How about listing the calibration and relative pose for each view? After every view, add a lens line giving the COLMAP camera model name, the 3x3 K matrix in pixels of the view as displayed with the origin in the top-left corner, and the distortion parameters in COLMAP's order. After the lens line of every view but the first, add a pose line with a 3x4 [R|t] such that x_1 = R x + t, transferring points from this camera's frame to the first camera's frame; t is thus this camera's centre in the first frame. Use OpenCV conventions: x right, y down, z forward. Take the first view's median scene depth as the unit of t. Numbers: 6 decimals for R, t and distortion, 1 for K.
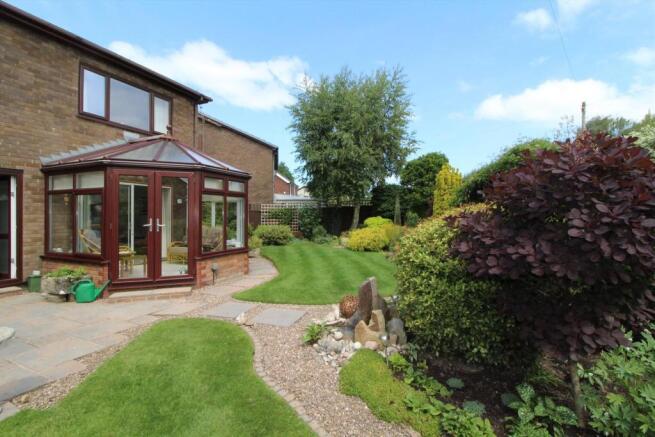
lens RADIAL K [[316.4, 0, 327.5], [0, 316.4, 218.5], [0, 0, 1]] dist [-0.014349, -0.000257]
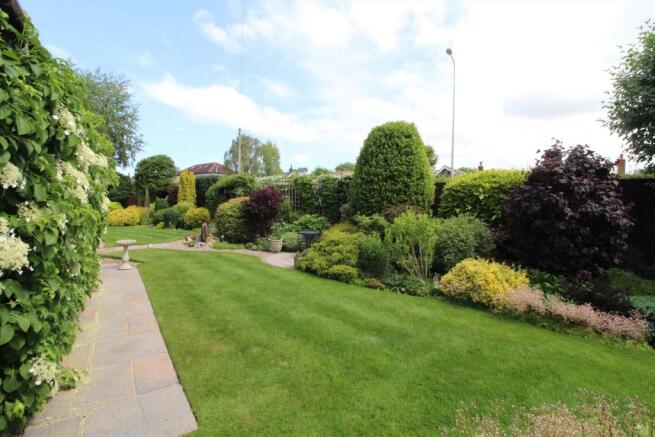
lens RADIAL K [[316.4, 0, 327.5], [0, 316.4, 218.5], [0, 0, 1]] dist [-0.014349, -0.000257]
pose [[0.556098, -0.032475, 0.830482, -0.442045], [-0.008004, 0.998981, 0.044424, 0.004452], [-0.831078, -0.031352, 0.555271, -0.402059]]
